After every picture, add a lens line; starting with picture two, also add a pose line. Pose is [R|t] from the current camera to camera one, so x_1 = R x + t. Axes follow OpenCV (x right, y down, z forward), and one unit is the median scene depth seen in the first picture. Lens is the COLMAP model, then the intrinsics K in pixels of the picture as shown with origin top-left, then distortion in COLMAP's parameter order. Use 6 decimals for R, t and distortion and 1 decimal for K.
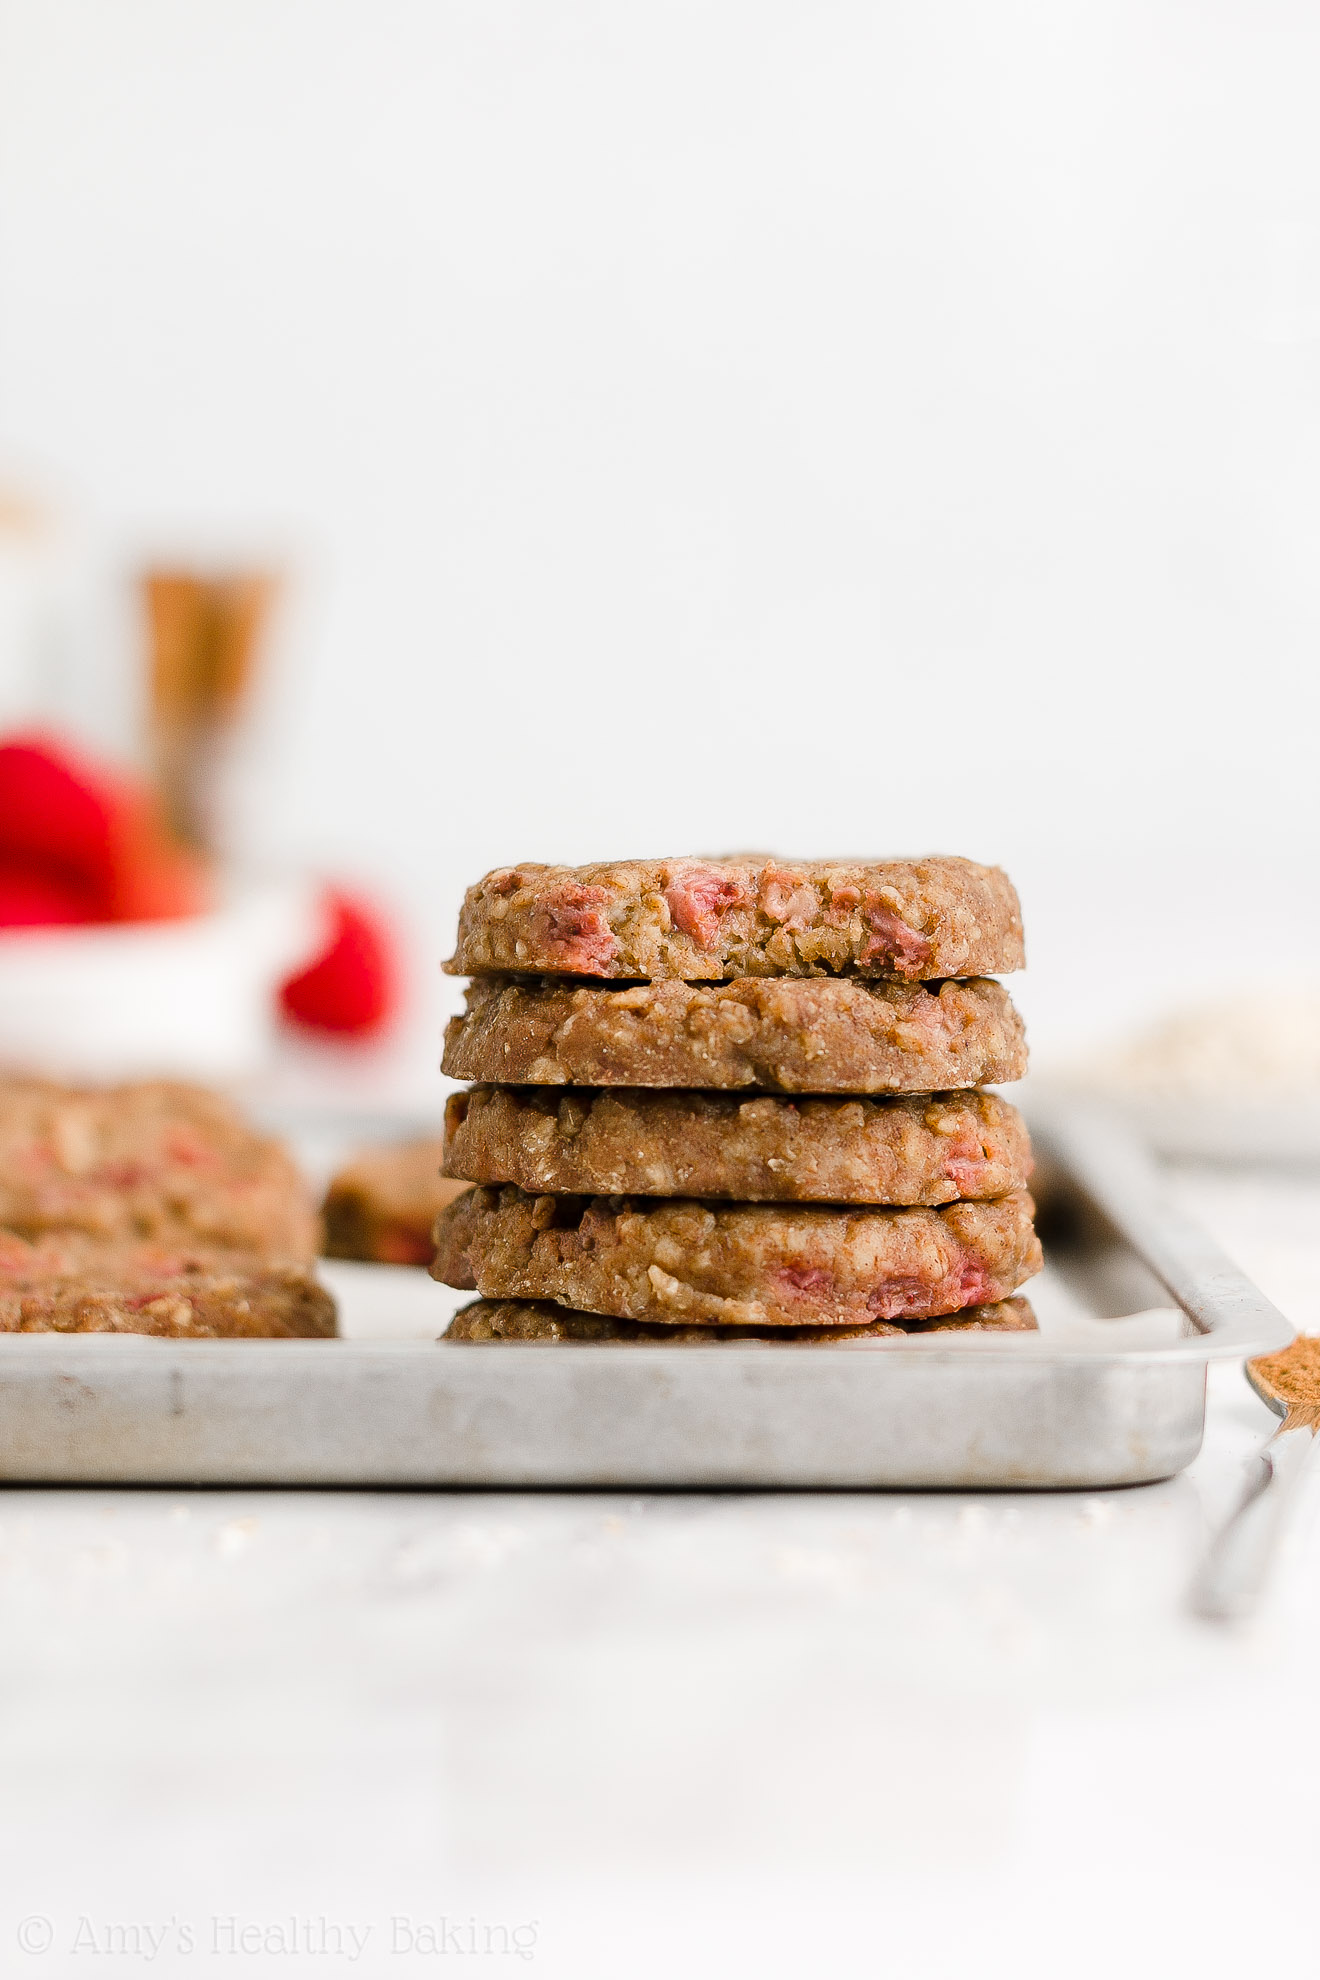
lens RADIAL K [[5189.0, 0, 660.0], [0, 5189.0, 990.0], [0, 0, 1]] dist [-0.122712, 0.017283]
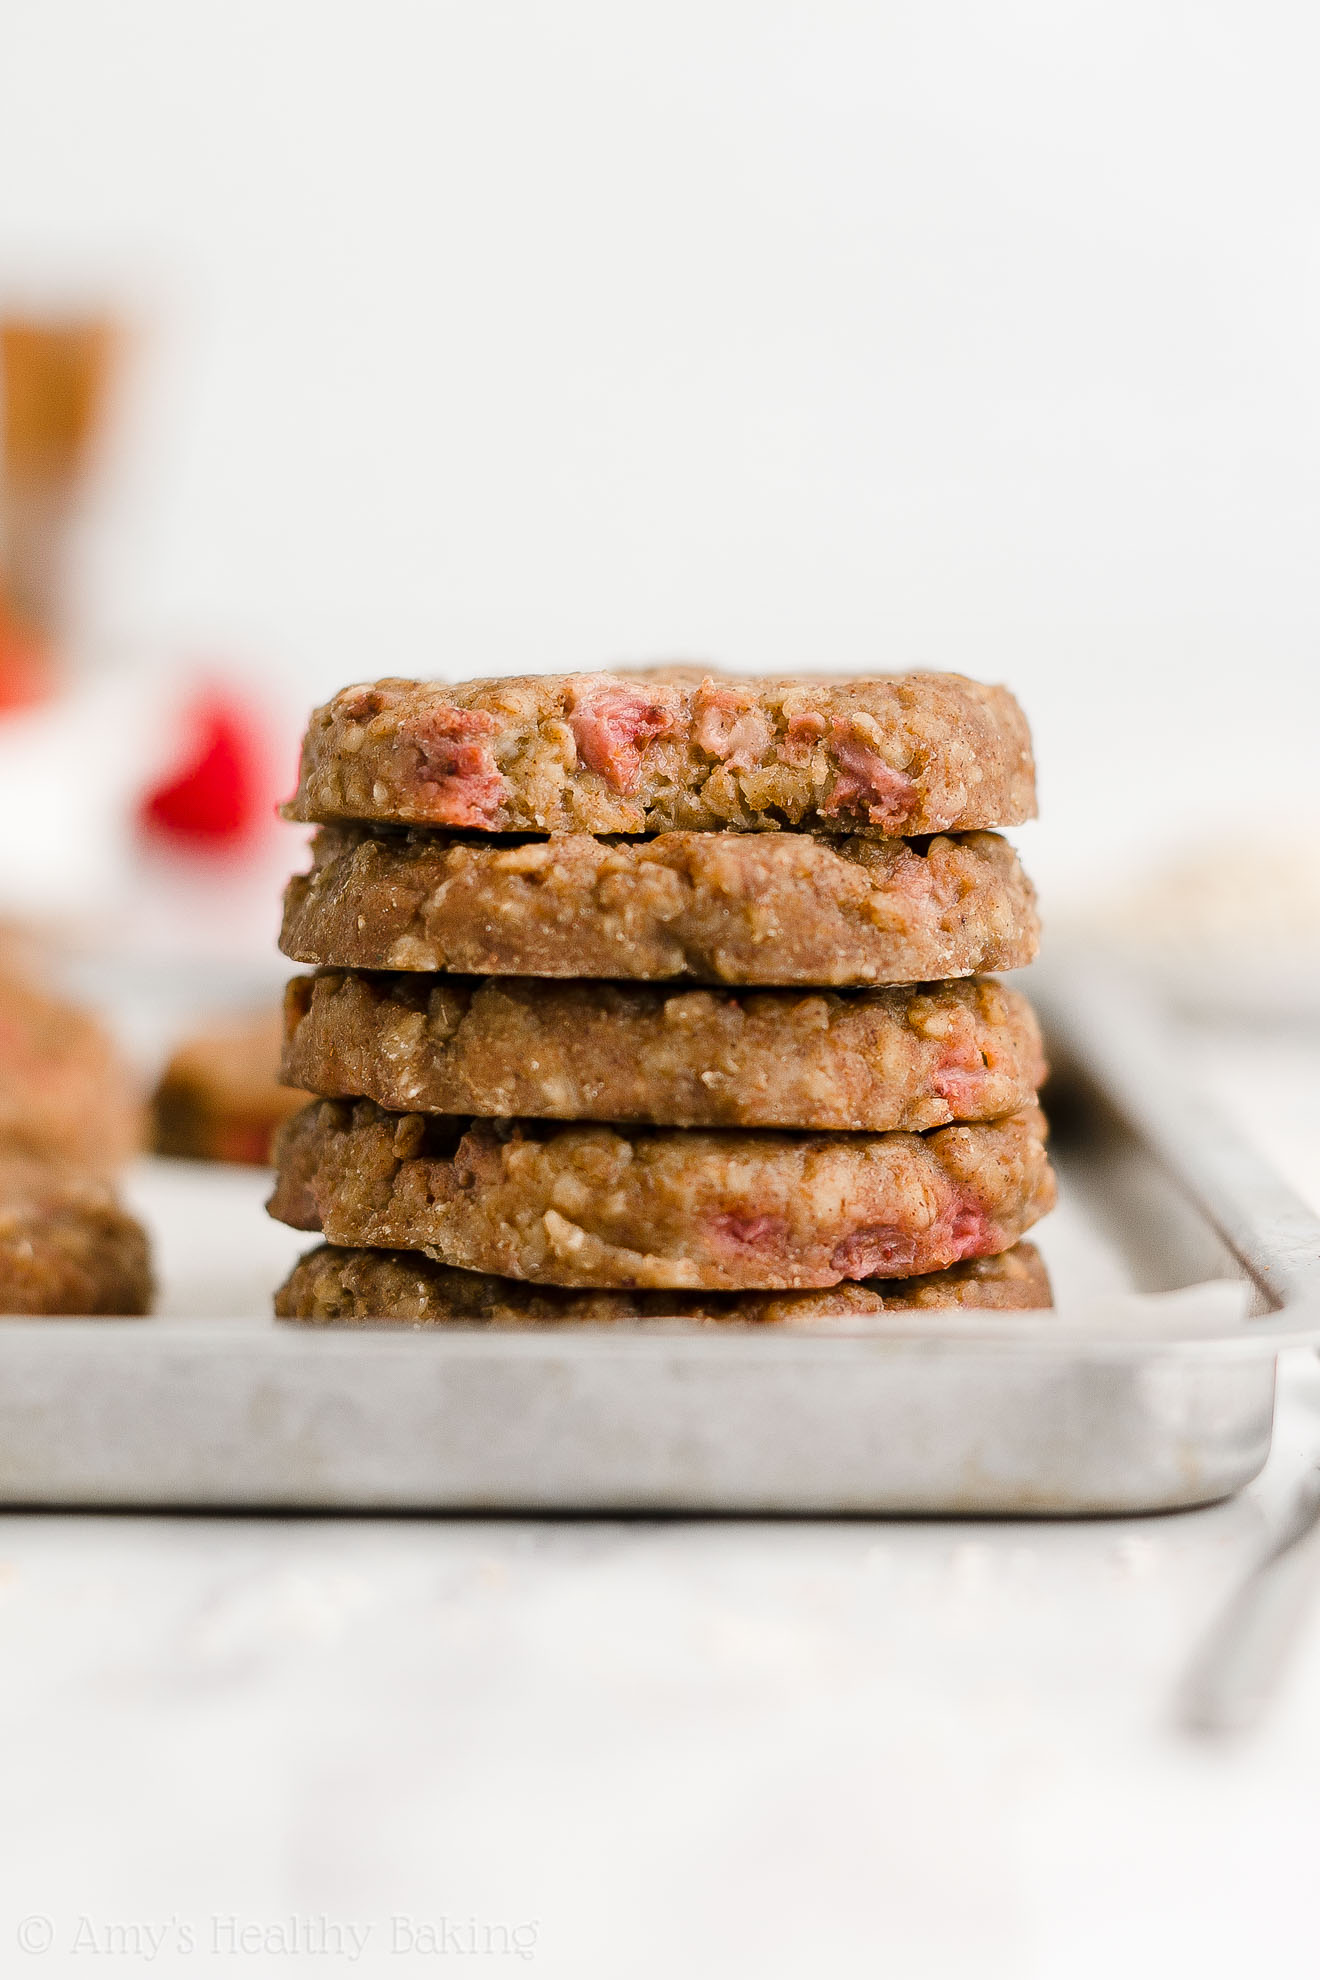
lens RADIAL K [[5189.0, 0, 660.0], [0, 5189.0, 990.0], [0, 0, 1]] dist [-0.122712, 0.017283]
pose [[0.999925, 0.005040, 0.011145, 0.006051], [-0.005548, 0.998923, 0.046070, -0.014362], [-0.010901, -0.046128, 0.998876, 0.238467]]
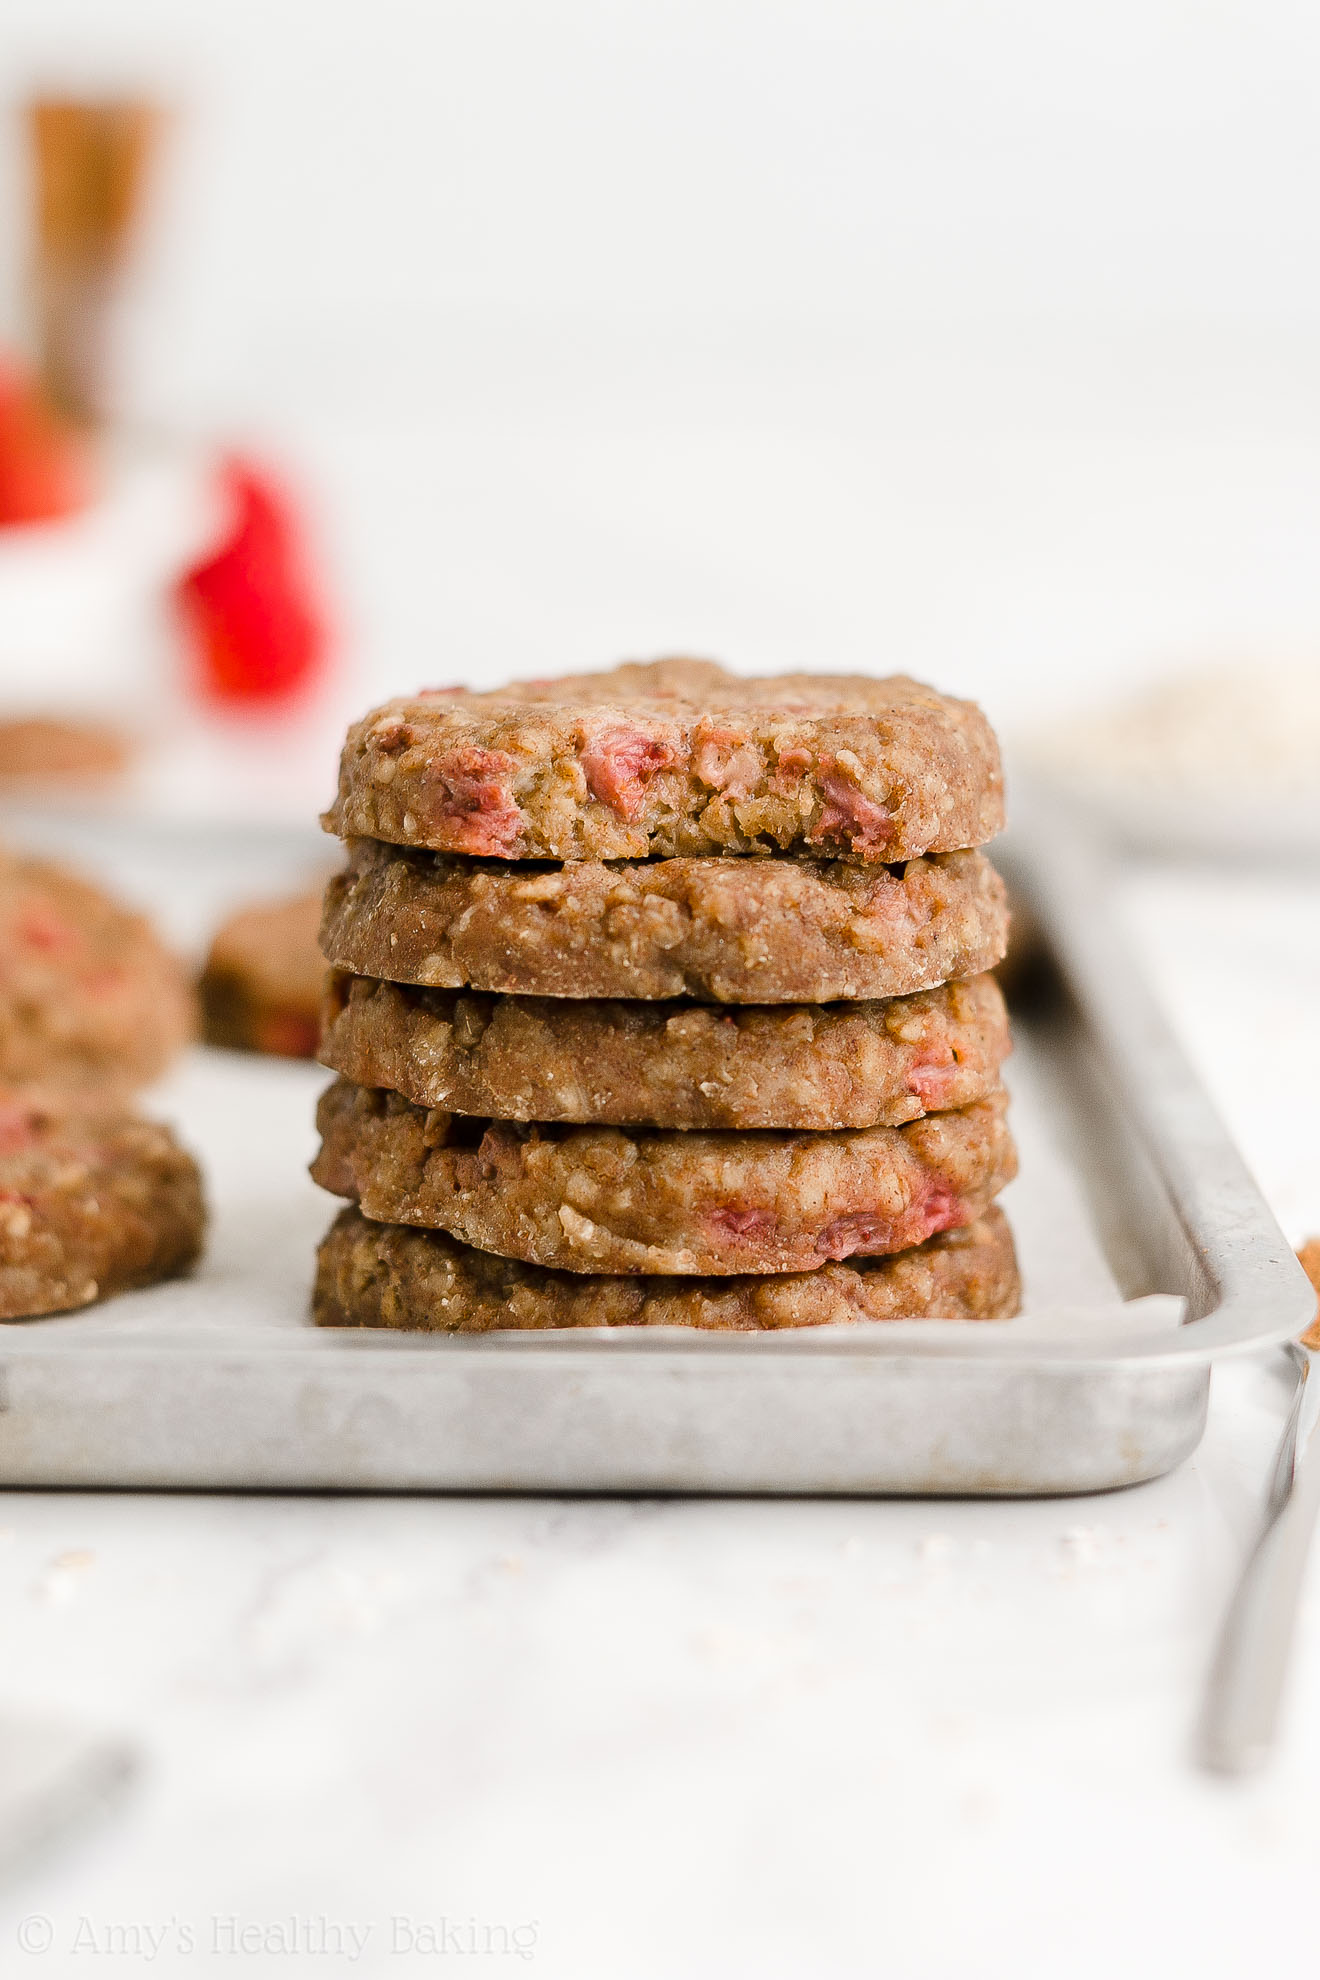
lens RADIAL K [[5189.0, 0, 660.0], [0, 5189.0, 990.0], [0, 0, 1]] dist [-0.122712, 0.017283]
pose [[0.999962, 0.004145, 0.007664, 0.007653], [-0.005230, 0.989054, 0.147462, -0.106816], [-0.006969, -0.147496, 0.989038, 0.160714]]
